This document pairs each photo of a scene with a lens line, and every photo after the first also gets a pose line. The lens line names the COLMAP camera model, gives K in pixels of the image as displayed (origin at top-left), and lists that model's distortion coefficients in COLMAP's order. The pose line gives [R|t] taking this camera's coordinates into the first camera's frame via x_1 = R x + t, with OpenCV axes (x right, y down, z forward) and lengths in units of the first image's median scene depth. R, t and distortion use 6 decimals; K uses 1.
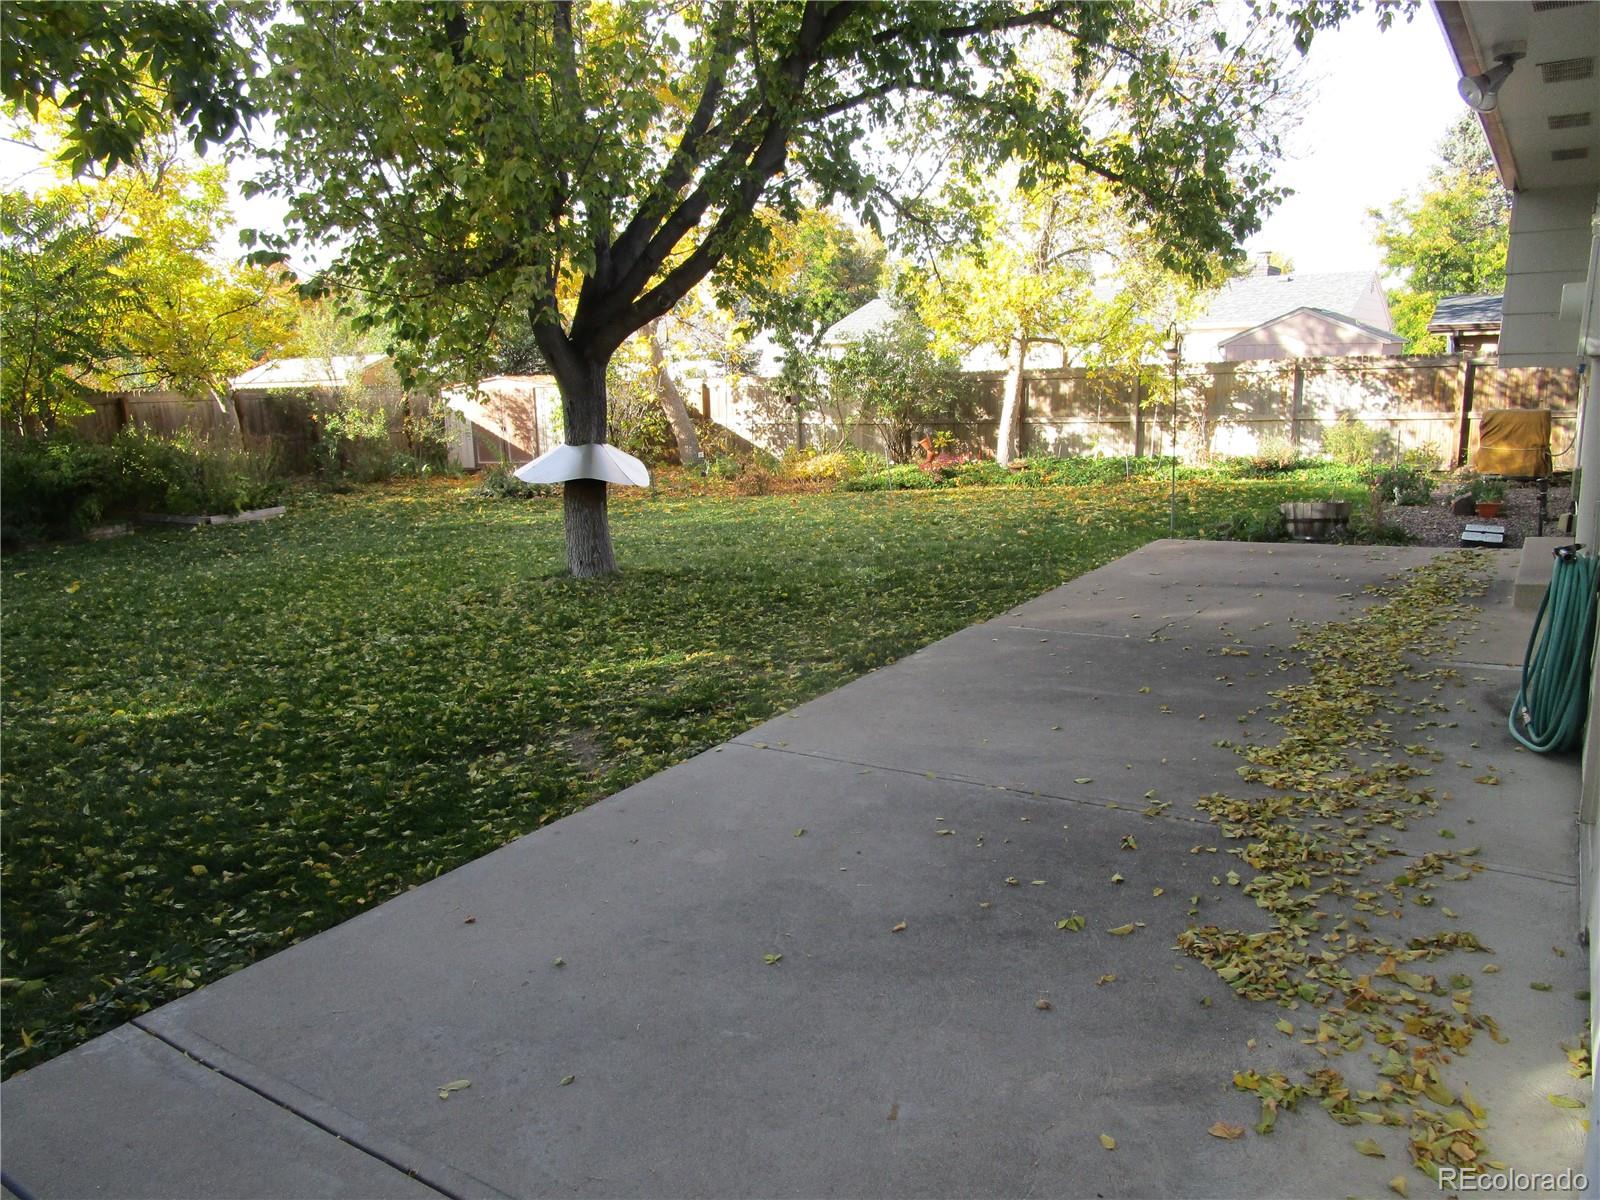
lens RADIAL K [[1134.2, 0, 807.2], [0, 1134.2, 593.7], [0, 0, 1]] dist [-0.032492, 0.005842]
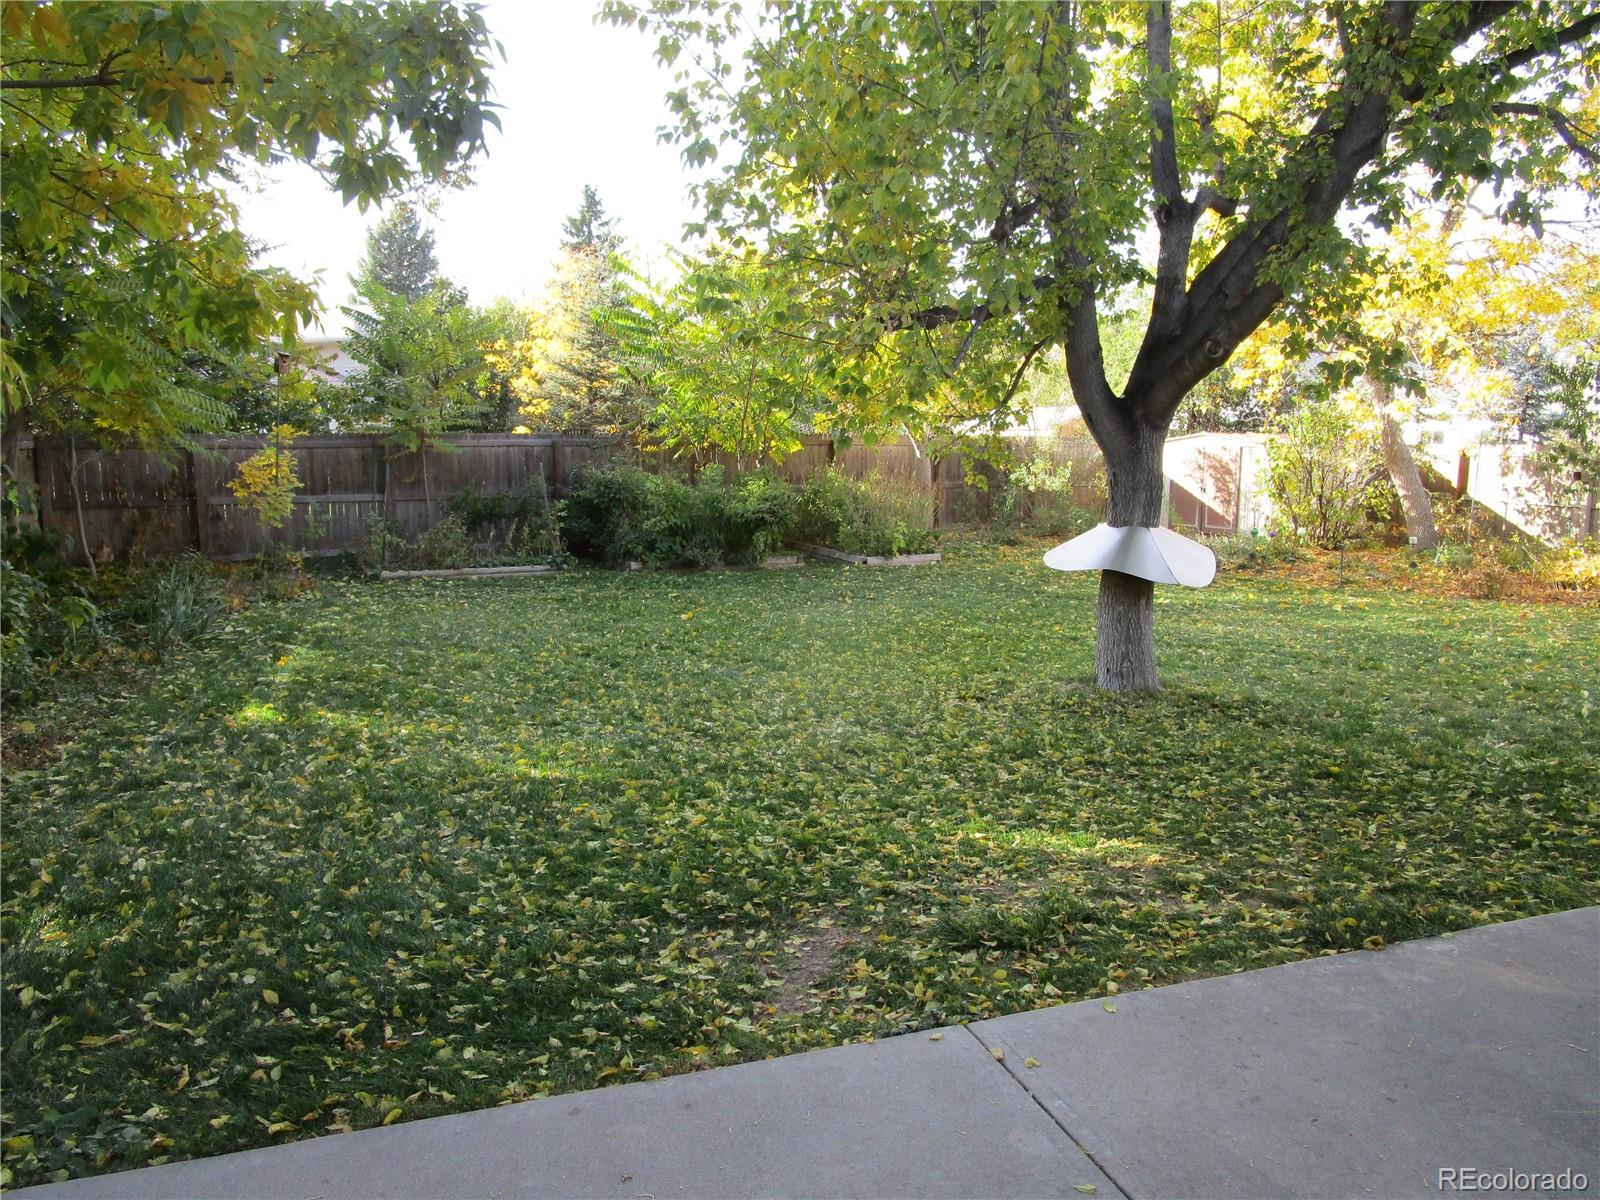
lens RADIAL K [[1134.2, 0, 796.0], [0, 1134.2, 612.6], [0, 0, 1]] dist [-0.032492, 0.005842]
pose [[0.779959, 0.127594, -0.612685, 0.068039], [-0.143586, 0.989365, 0.023252, -0.032196], [0.609136, 0.069838, 0.789985, 0.128887]]
